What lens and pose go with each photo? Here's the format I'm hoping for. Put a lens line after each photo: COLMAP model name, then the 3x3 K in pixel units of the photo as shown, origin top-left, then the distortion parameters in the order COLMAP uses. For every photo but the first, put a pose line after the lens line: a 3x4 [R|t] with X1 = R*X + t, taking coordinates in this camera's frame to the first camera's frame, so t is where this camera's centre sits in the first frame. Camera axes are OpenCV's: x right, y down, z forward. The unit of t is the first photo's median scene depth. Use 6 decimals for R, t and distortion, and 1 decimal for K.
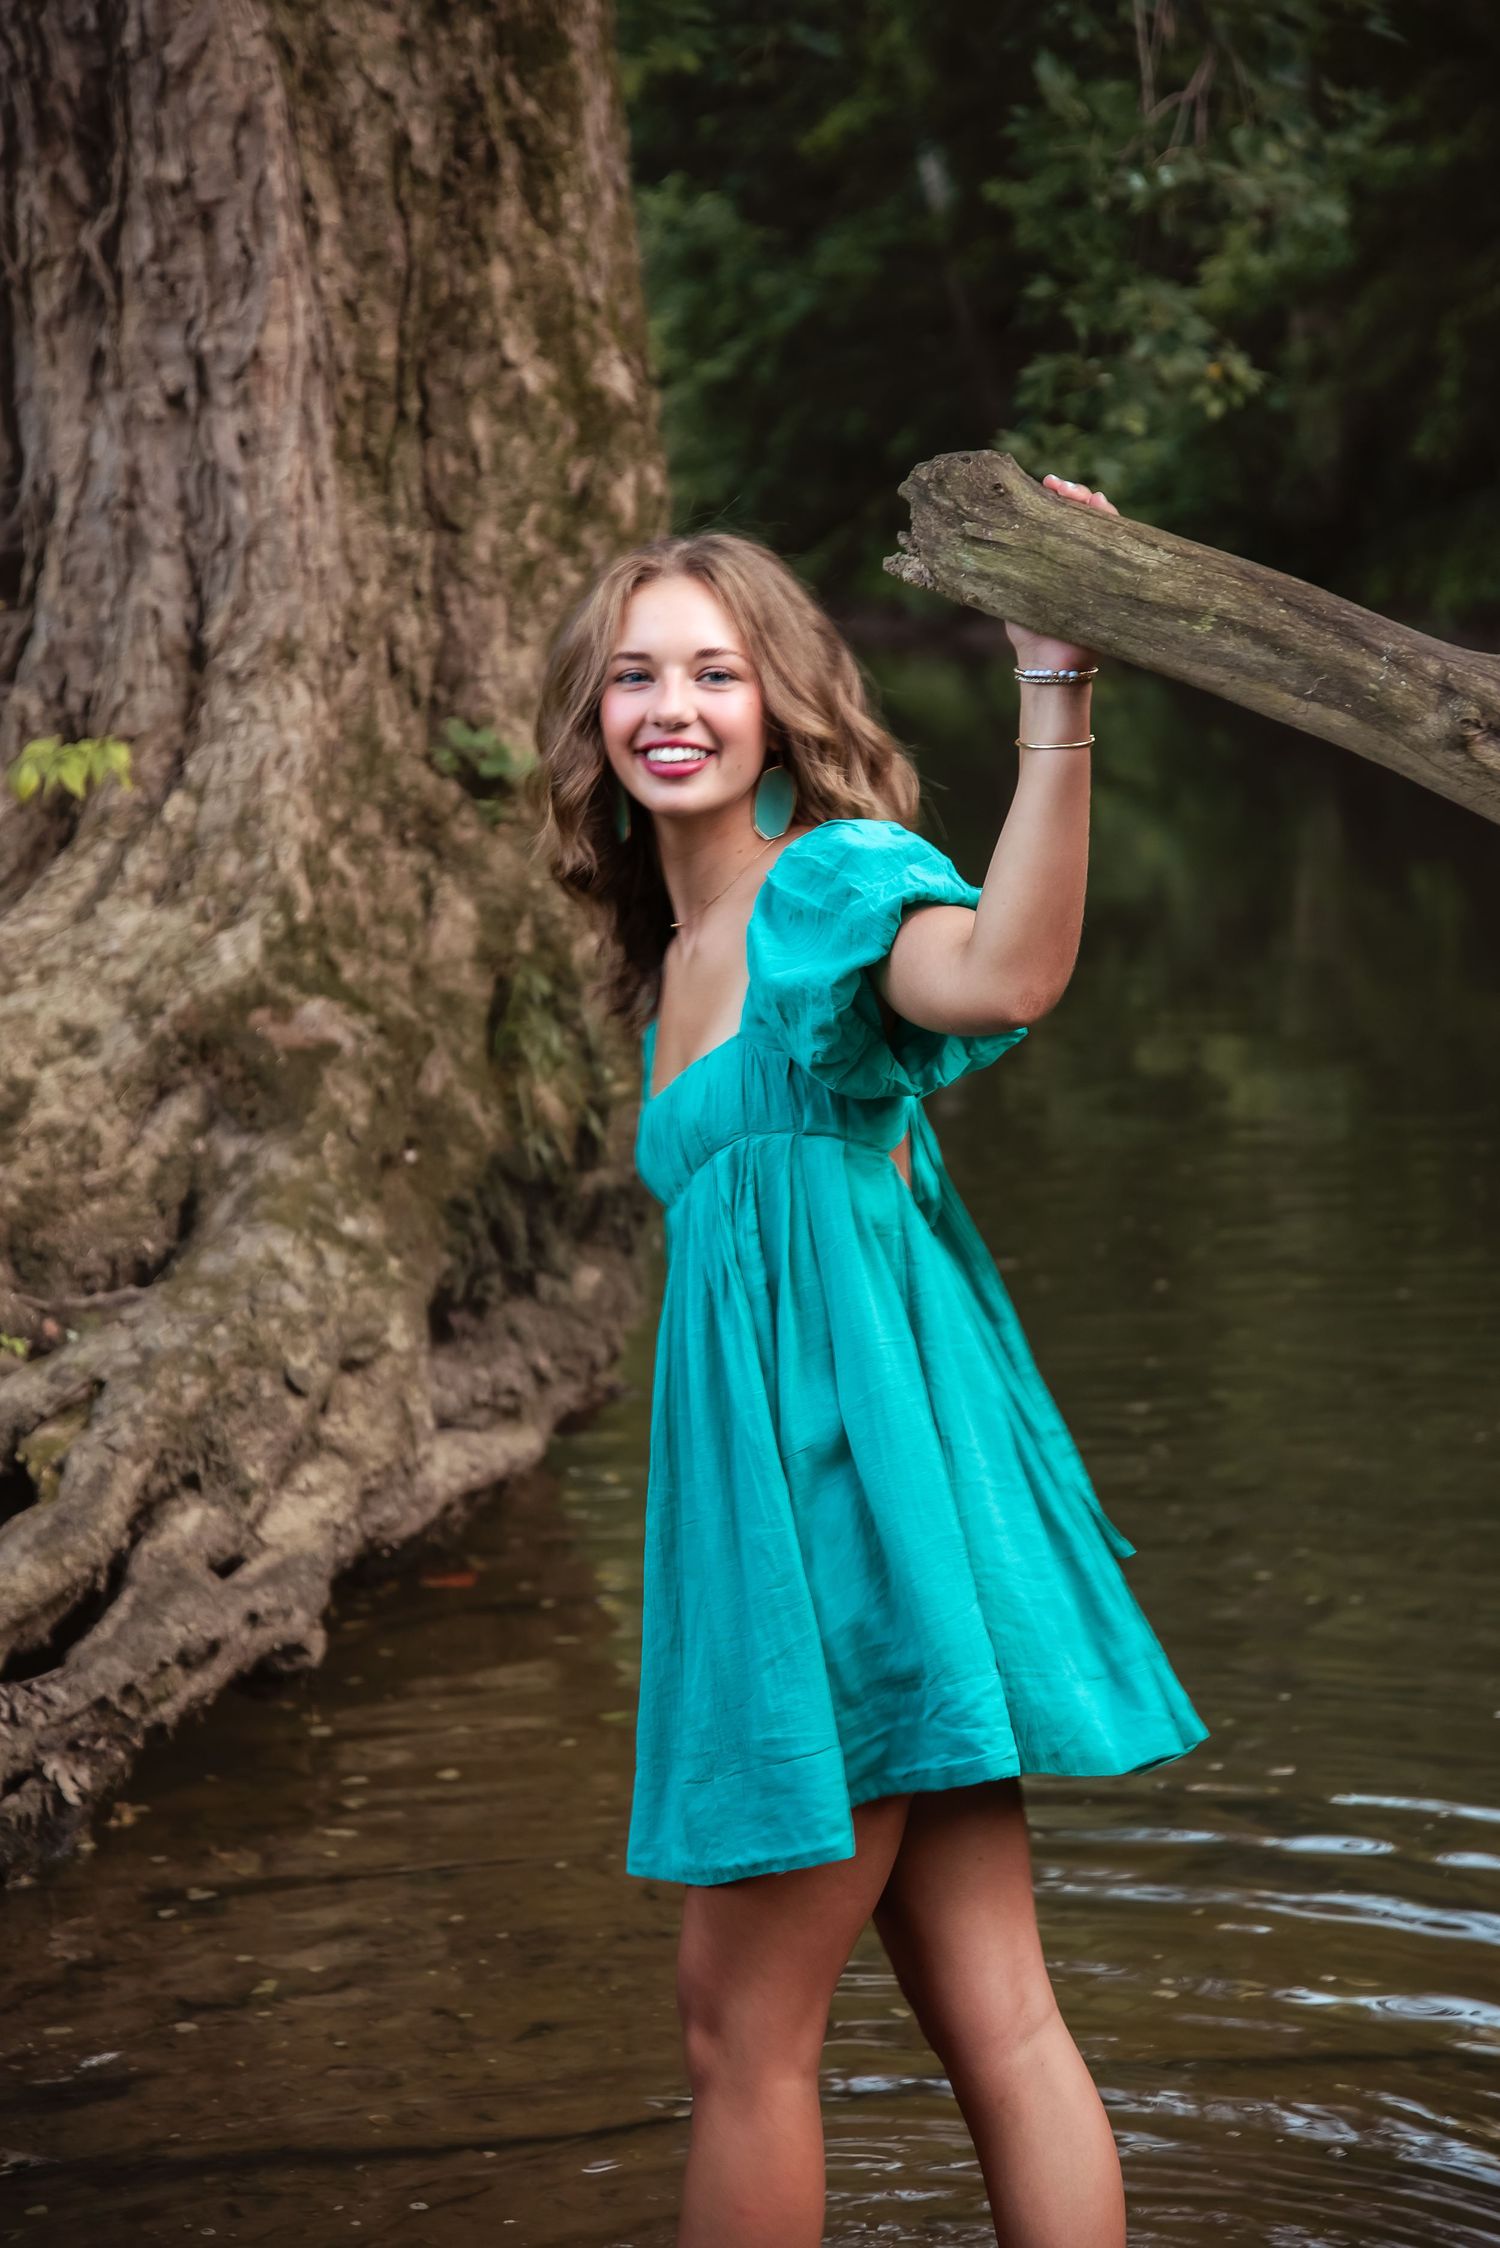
lens RADIAL K [[5280.4, 0, 719.9], [0, 5280.4, 1176.5], [0, 0, 1]] dist [0.619030, 0.000000]
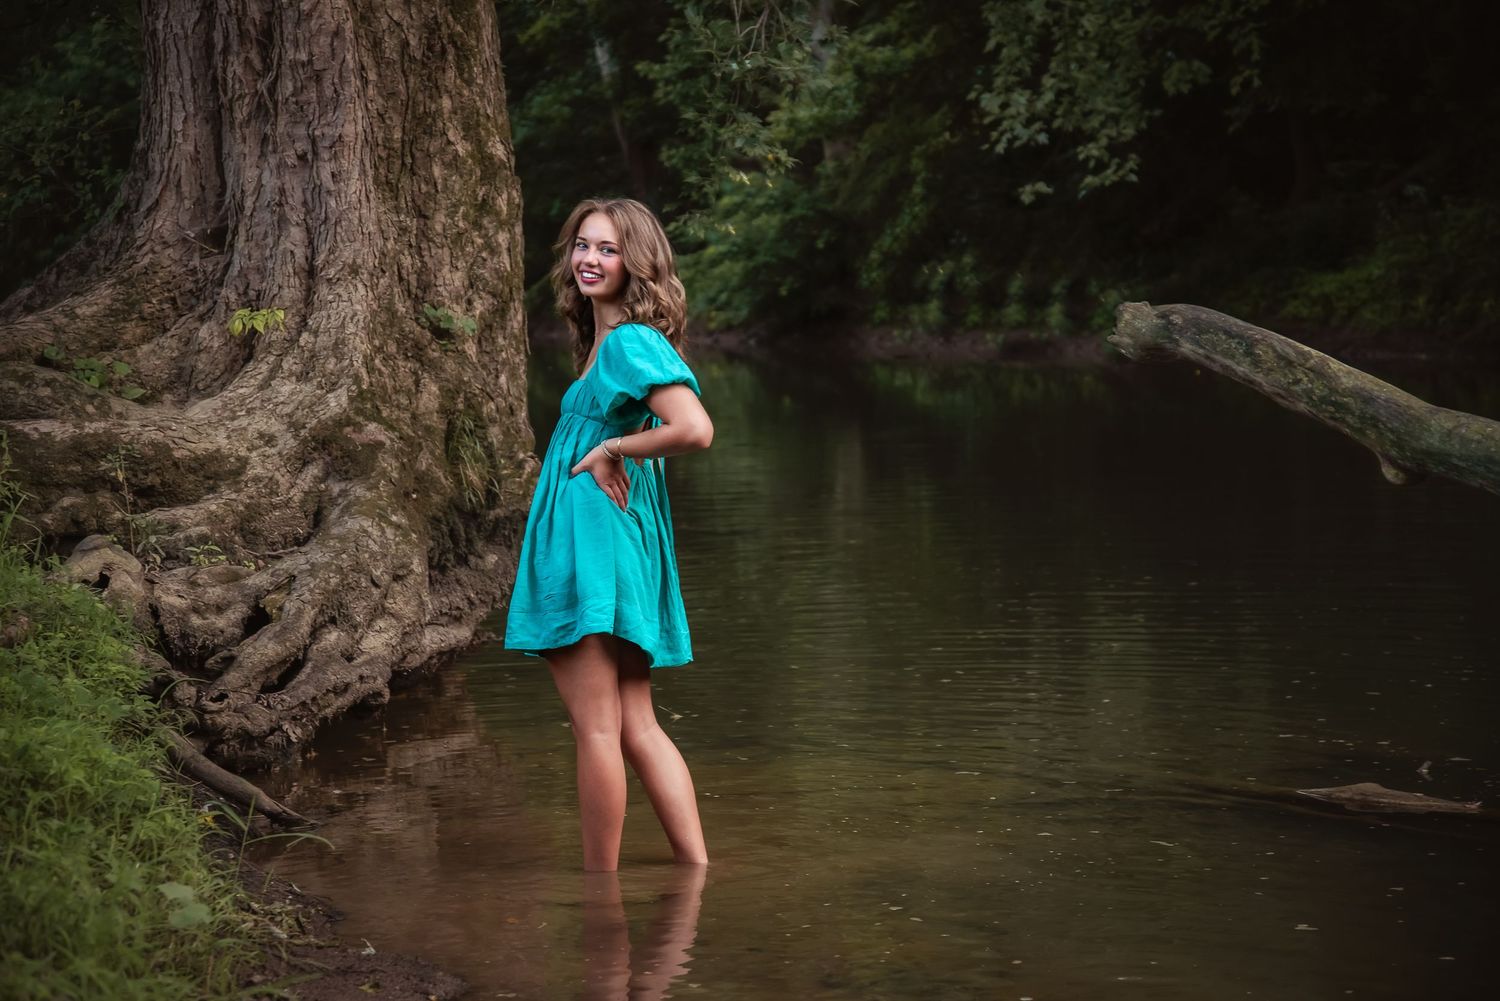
lens RADIAL K [[3523.4, 0, 746.2], [0, 3523.4, 505.2], [0, 0, 1]] dist [0.619030, 0.000000]
pose [[0.996702, -0.005342, 0.080968, -0.038962], [0.010030, 0.998290, -0.057597, 0.083341], [-0.080522, 0.058219, 0.995051, -0.459610]]
